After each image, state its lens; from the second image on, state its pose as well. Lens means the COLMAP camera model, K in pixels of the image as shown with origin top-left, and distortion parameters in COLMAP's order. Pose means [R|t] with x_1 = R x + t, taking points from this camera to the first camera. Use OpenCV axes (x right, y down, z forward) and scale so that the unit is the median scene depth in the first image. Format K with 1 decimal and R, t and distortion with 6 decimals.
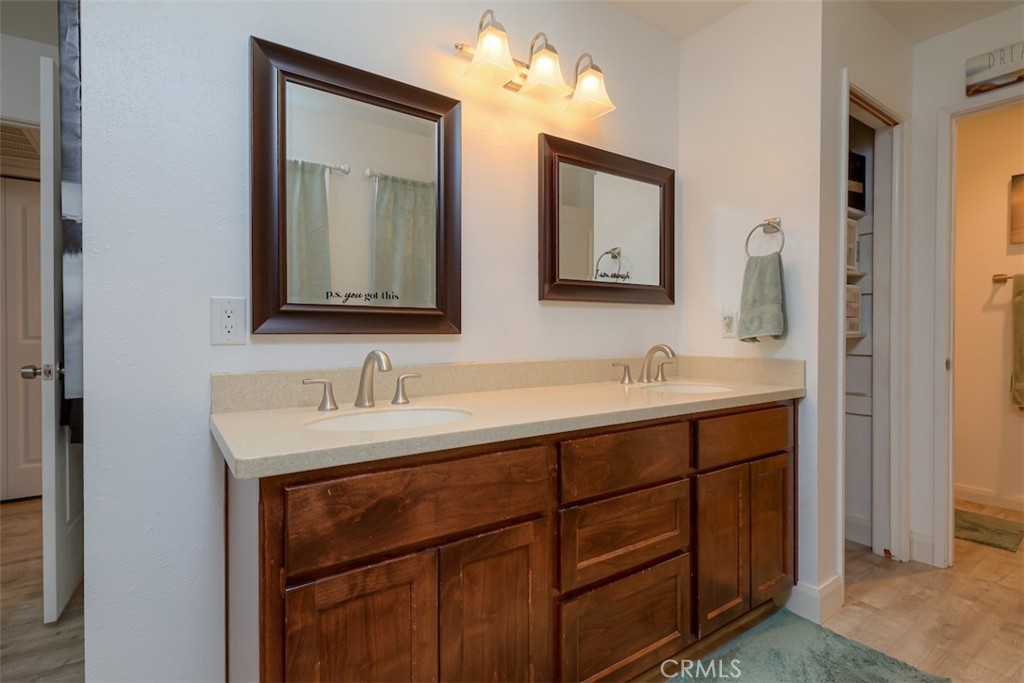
lens RADIAL K [[502.0, 0, 510.3], [0, 502.0, 325.3], [0, 0, 1]] dist [0.032058, 0.000031]
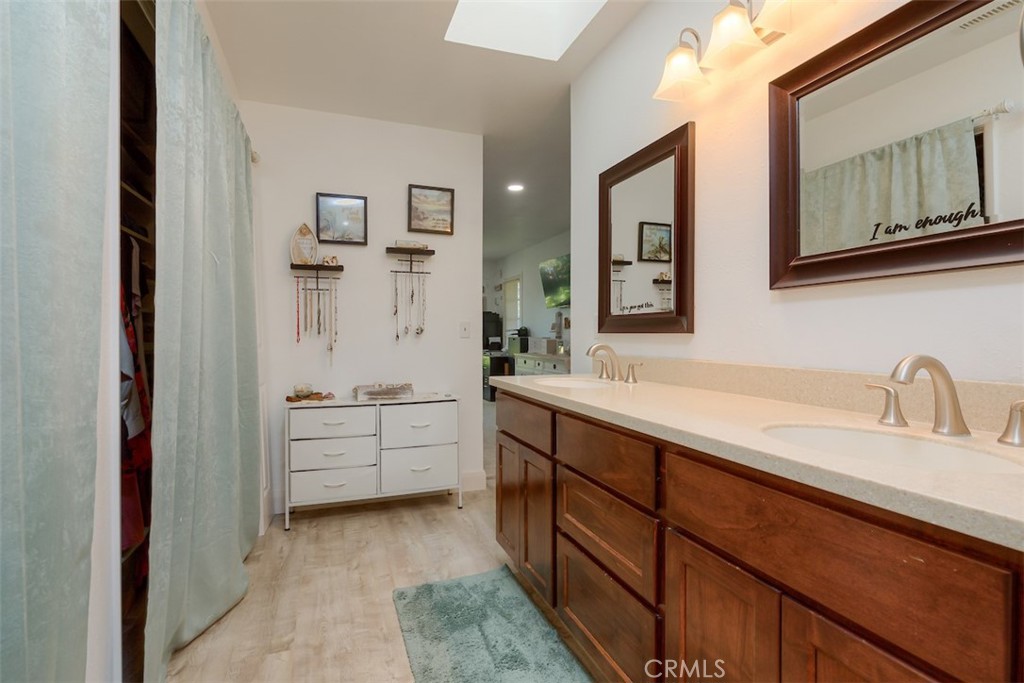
lens RADIAL K [[475.1, 0, 514.3], [0, 475.1, 338.4], [0, 0, 1]] dist [-0.005344, -0.000708]
pose [[-0.246420, -0.002445, -0.969160, 1.085264], [-0.003028, 0.999994, -0.001752, 0.034370], [0.969158, 0.002503, -0.246426, 0.965698]]
